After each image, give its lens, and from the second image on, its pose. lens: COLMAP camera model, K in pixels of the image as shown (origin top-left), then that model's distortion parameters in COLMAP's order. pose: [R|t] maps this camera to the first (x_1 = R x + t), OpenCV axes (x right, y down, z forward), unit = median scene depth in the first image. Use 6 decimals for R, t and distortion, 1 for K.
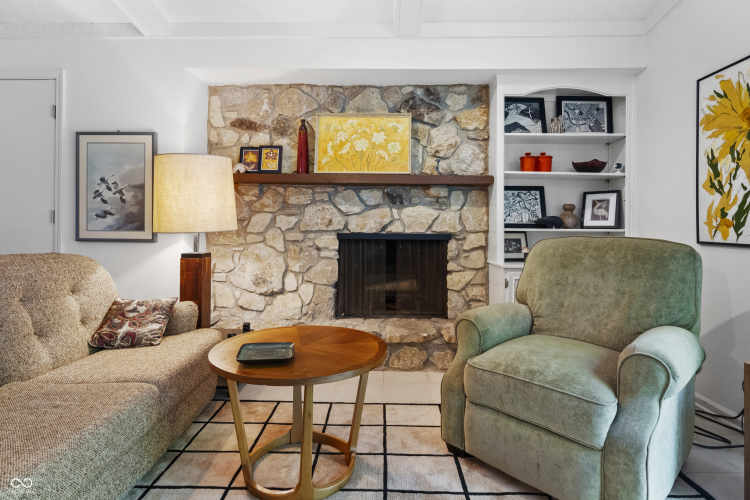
lens RADIAL K [[399.1, 0, 375.8], [0, 399.1, 247.2], [0, 0, 1]] dist [0.004026, -0.000917]
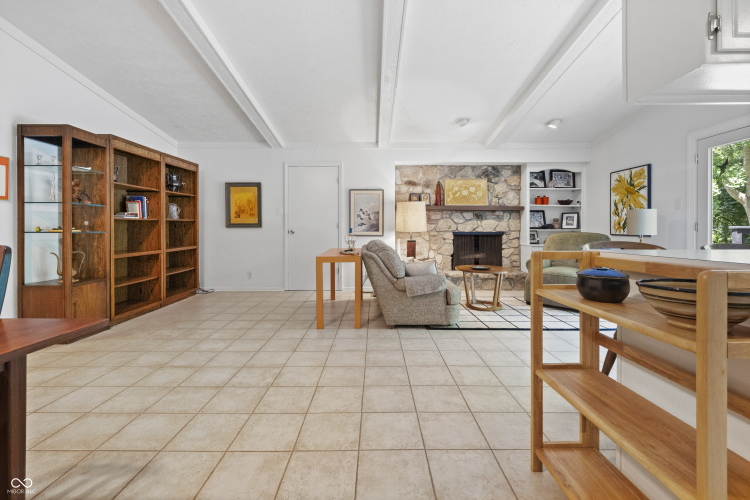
lens RADIAL K [[317.8, 0, 374.1], [0, 317.8, 248.6], [0, 0, 1]] dist [0.001682, 0.000202]
pose [[0.999765, -0.007607, 0.020302, -0.583697], [0.007314, 0.999868, 0.014477, 0.029138], [-0.020410, -0.014325, 0.999689, -0.781044]]
